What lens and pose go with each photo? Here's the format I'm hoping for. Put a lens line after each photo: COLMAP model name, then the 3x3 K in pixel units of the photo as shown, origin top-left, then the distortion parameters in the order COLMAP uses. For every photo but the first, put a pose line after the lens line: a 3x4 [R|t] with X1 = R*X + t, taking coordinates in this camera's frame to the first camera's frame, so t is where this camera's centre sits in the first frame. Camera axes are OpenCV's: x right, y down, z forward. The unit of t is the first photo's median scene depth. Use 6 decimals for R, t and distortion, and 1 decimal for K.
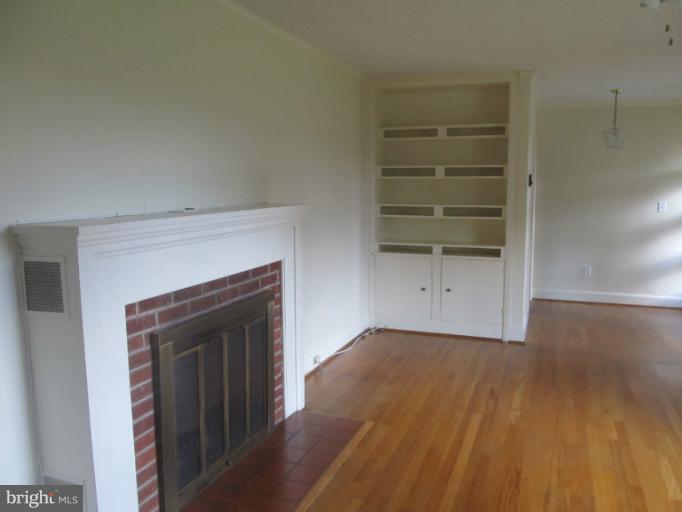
lens RADIAL K [[576.5, 0, 341.0], [0, 576.5, 256.0], [0, 0, 1]] dist [-0.035292, 0.007792]
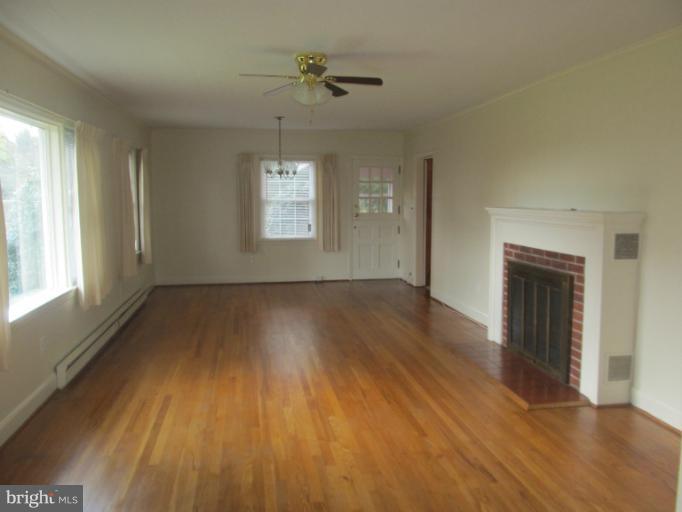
lens RADIAL K [[576.5, 0, 341.0], [0, 576.5, 256.0], [0, 0, 1]] dist [-0.035292, 0.007792]
pose [[-0.867065, 0.058272, -0.494775, 1.070148], [-0.058001, 0.974575, 0.216424, -0.258192], [0.494807, 0.216351, -0.841640, 2.018055]]
